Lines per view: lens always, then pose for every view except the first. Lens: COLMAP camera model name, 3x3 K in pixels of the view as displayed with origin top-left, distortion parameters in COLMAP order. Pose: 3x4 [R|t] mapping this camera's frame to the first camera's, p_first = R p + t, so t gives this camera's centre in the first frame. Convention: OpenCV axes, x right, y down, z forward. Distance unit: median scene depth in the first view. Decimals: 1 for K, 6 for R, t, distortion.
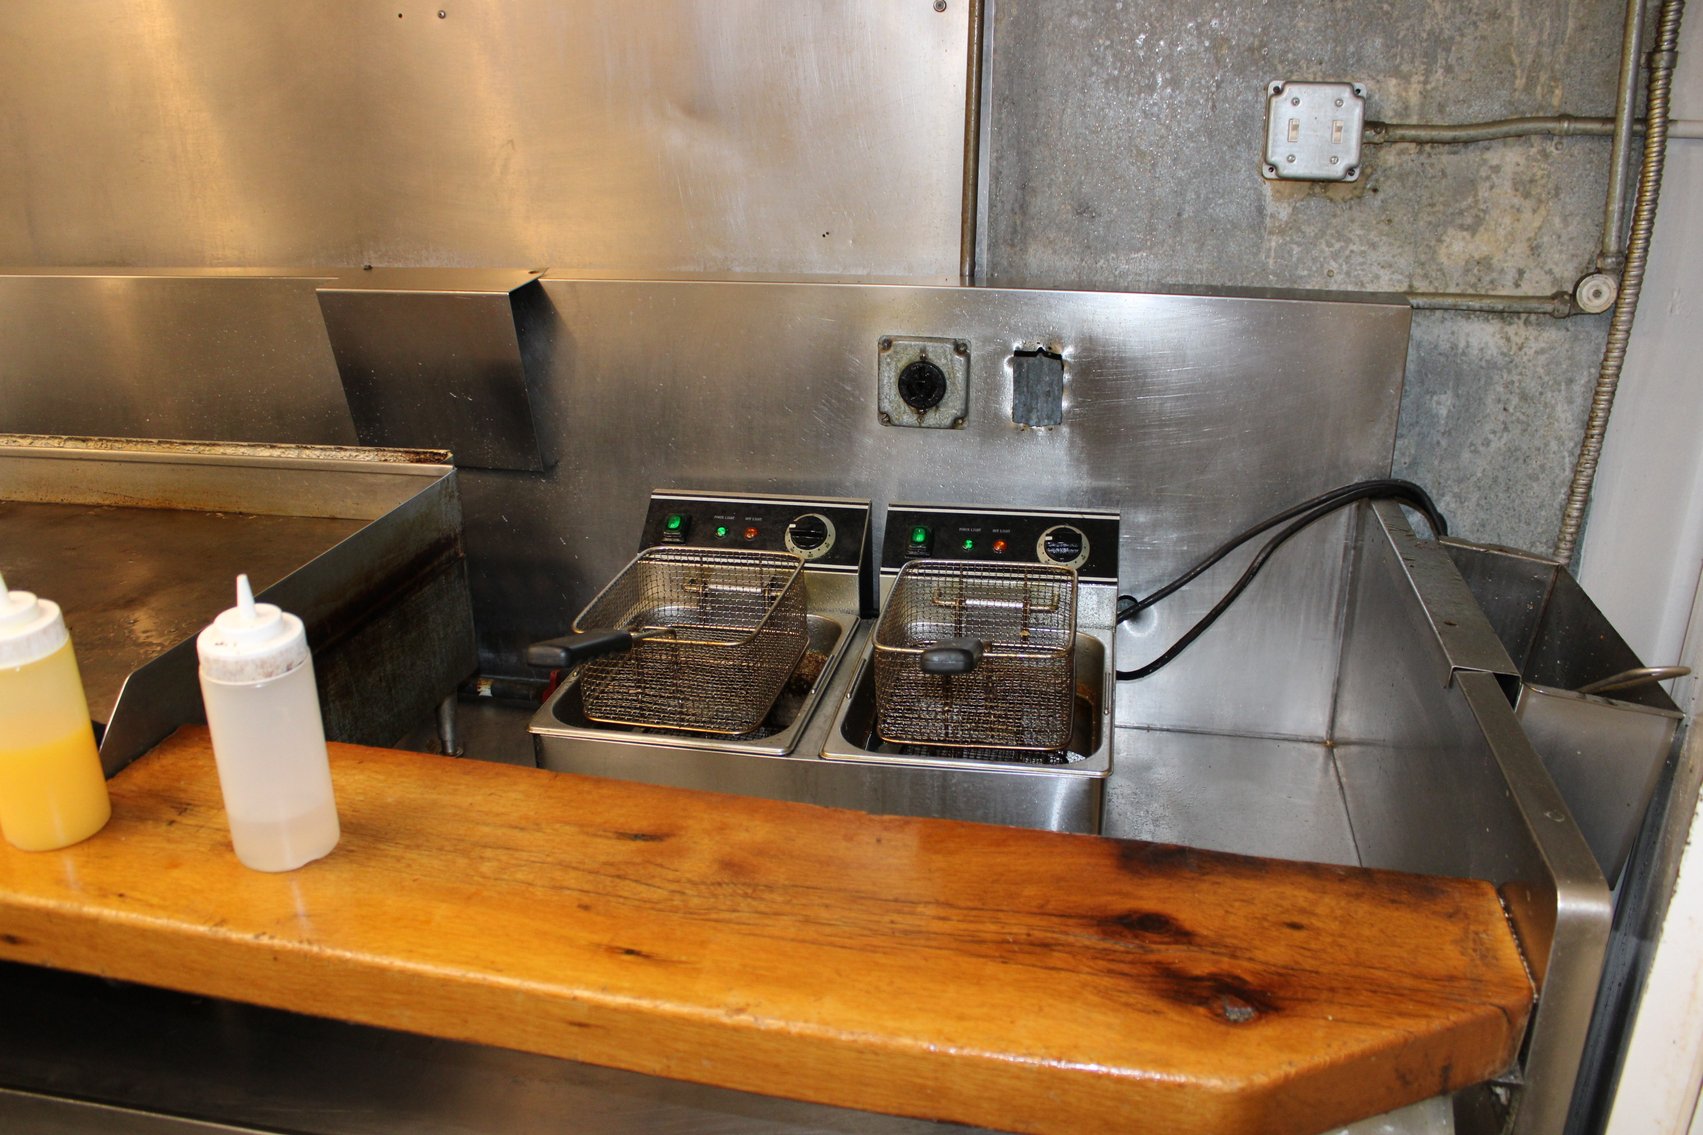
lens RADIAL K [[1422.3, 0, 860.3], [0, 1422.3, 569.5], [0, 0, 1]] dist [-0.171618, 0.150785]
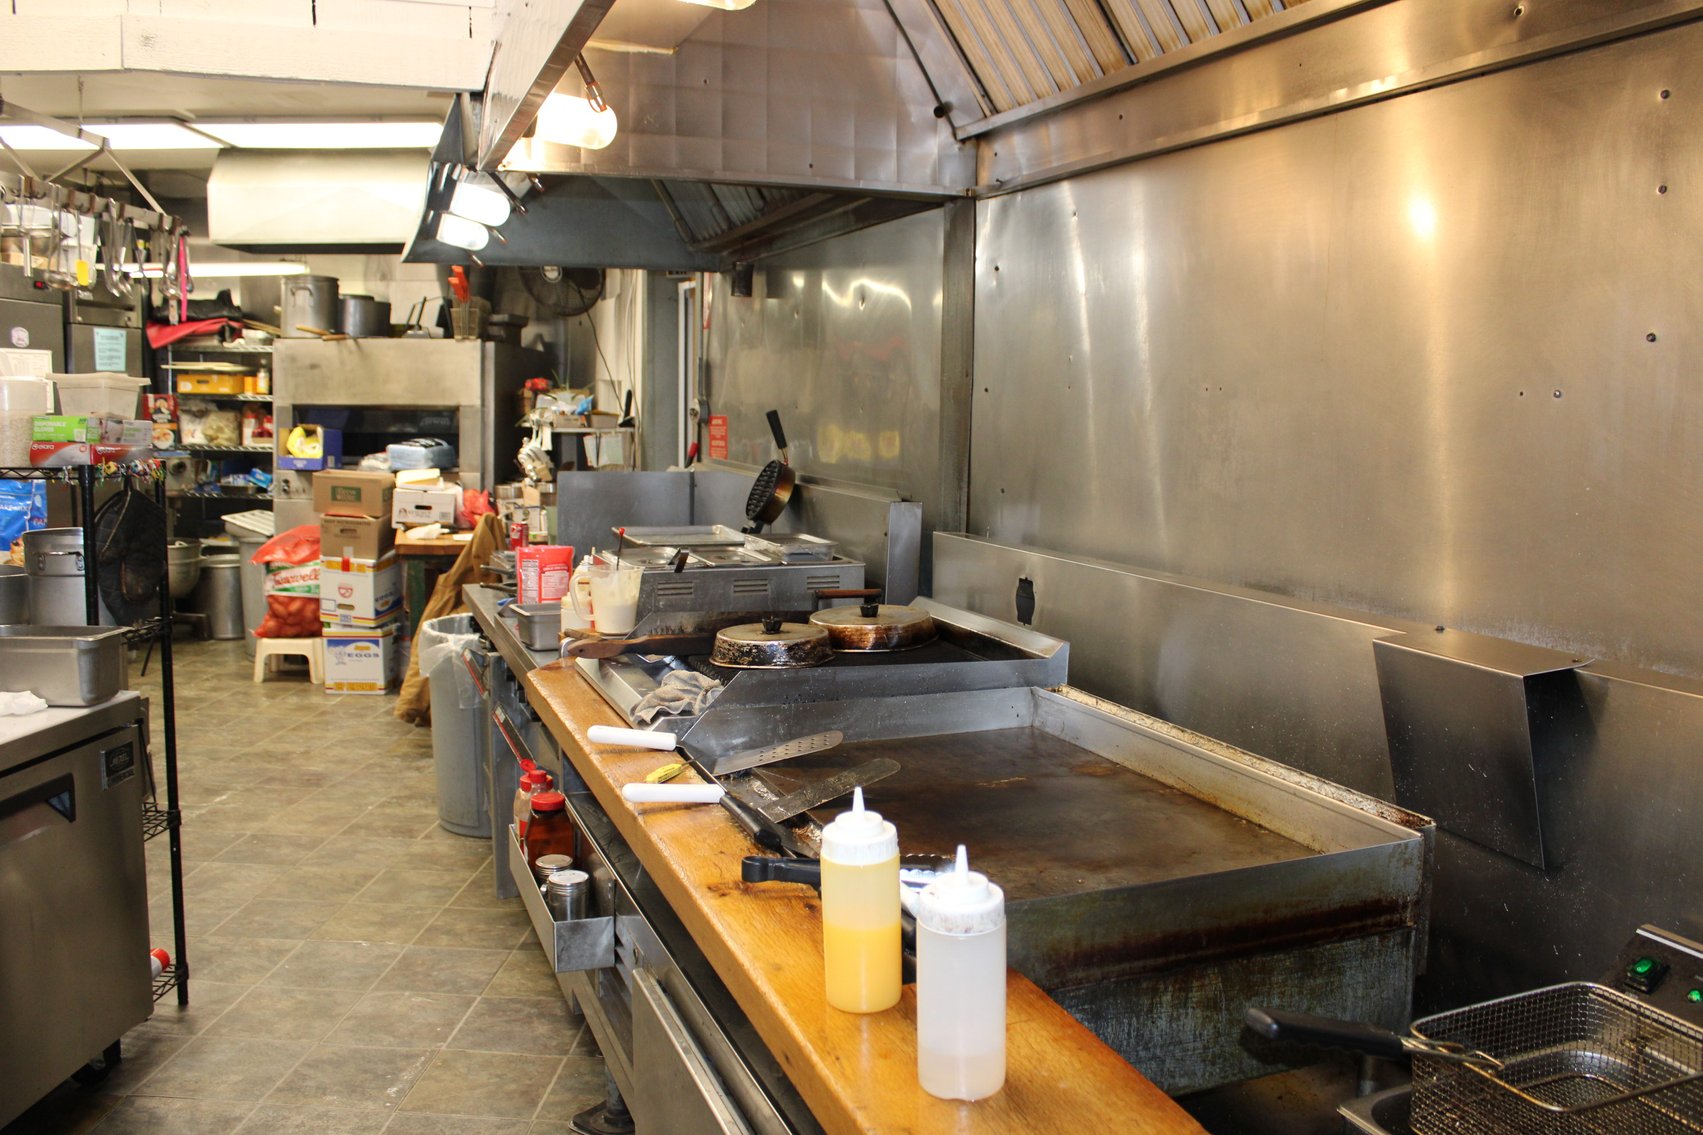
lens RADIAL K [[1422.3, 0, 860.3], [0, 1422.3, 569.5], [0, 0, 1]] dist [-0.171618, 0.150785]
pose [[0.528350, 0.107609, -0.842180, 0.307542], [-0.301869, 0.950930, -0.067876, -0.066996], [0.793550, 0.290090, 0.534908, 0.112286]]
